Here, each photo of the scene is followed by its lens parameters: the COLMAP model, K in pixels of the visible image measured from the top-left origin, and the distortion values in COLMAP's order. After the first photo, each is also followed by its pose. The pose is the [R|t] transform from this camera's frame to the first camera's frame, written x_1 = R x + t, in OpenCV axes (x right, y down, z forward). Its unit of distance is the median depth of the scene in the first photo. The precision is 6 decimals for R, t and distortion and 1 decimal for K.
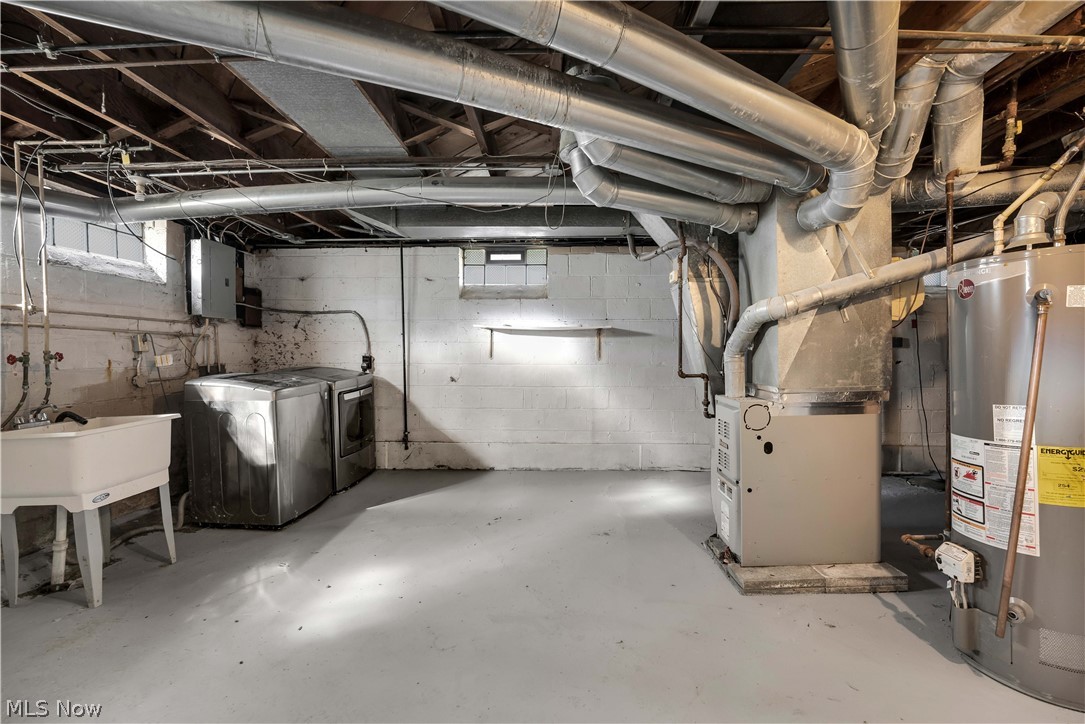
lens RADIAL K [[448.2, 0, 546.4], [0, 448.2, 363.2], [0, 0, 1]] dist [-0.028535, 0.002316]
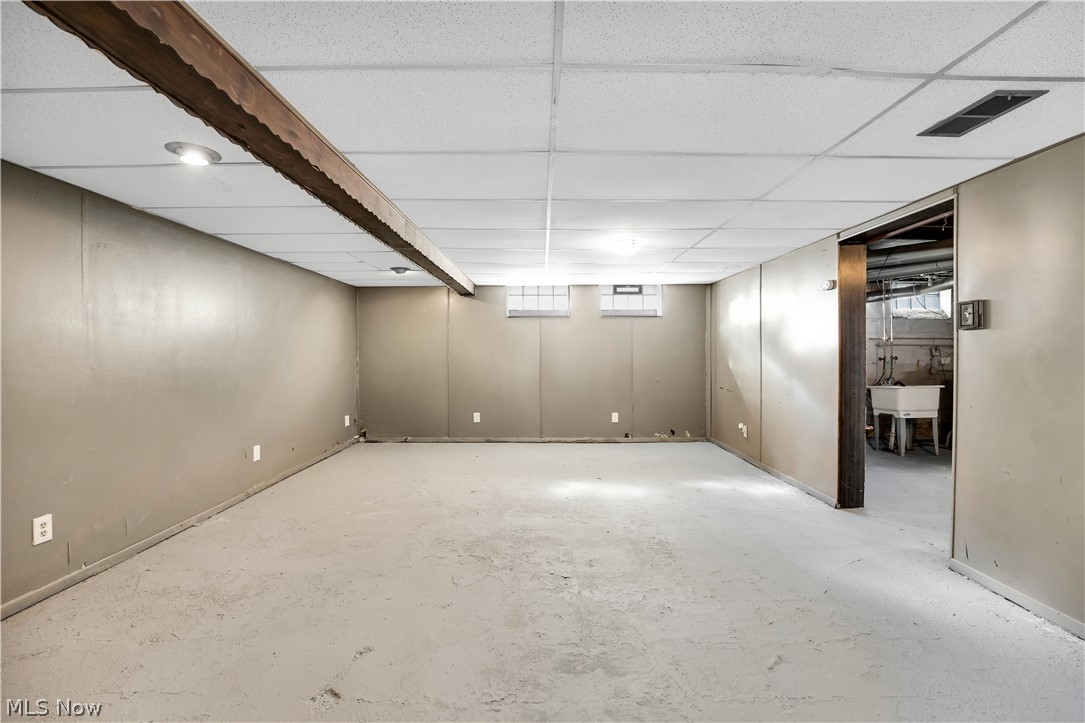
lens RADIAL K [[448.2, 0, 546.1], [0, 448.2, 361.3], [0, 0, 1]] dist [-0.028535, 0.002316]
pose [[0.033597, 0.014677, -0.999328, 1.332494], [-0.021920, 0.999662, 0.013945, 0.012332], [0.999195, 0.021437, 0.033907, -1.087848]]
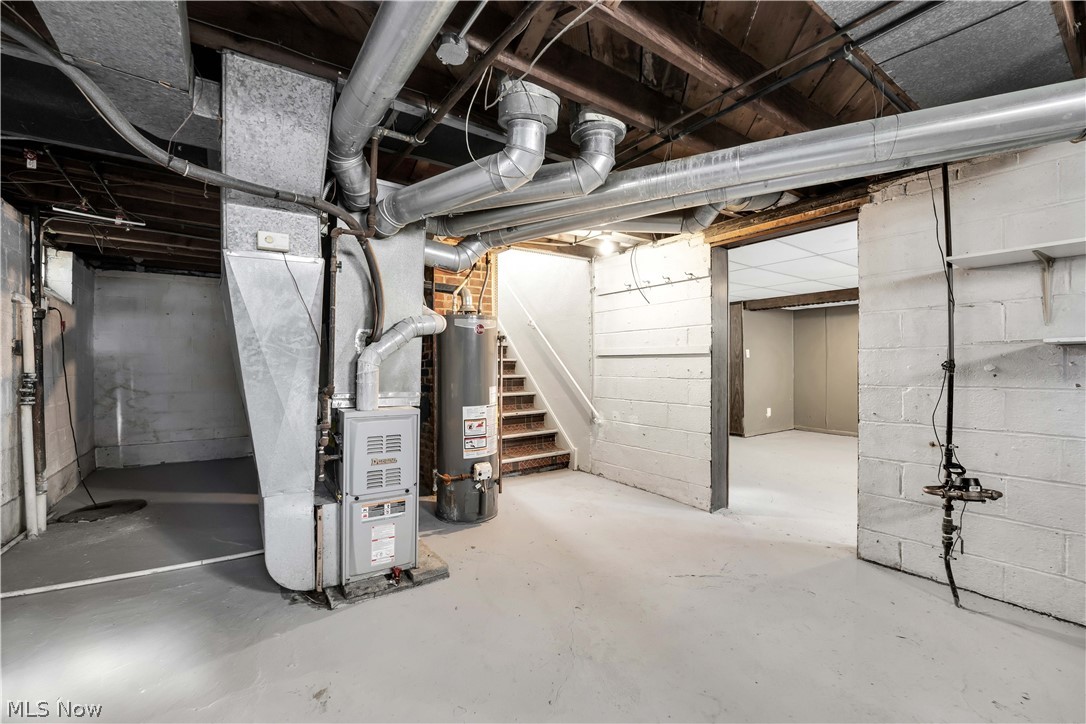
lens RADIAL K [[448.6, 0, 542.0], [0, 448.6, 363.0], [0, 0, 1]] dist [-0.028535, 0.002316]
pose [[-0.581110, -0.001653, 0.813823, -0.816626], [0.015170, 0.999802, 0.012863, -0.040417], [-0.813683, 0.019820, -0.580970, 1.938291]]
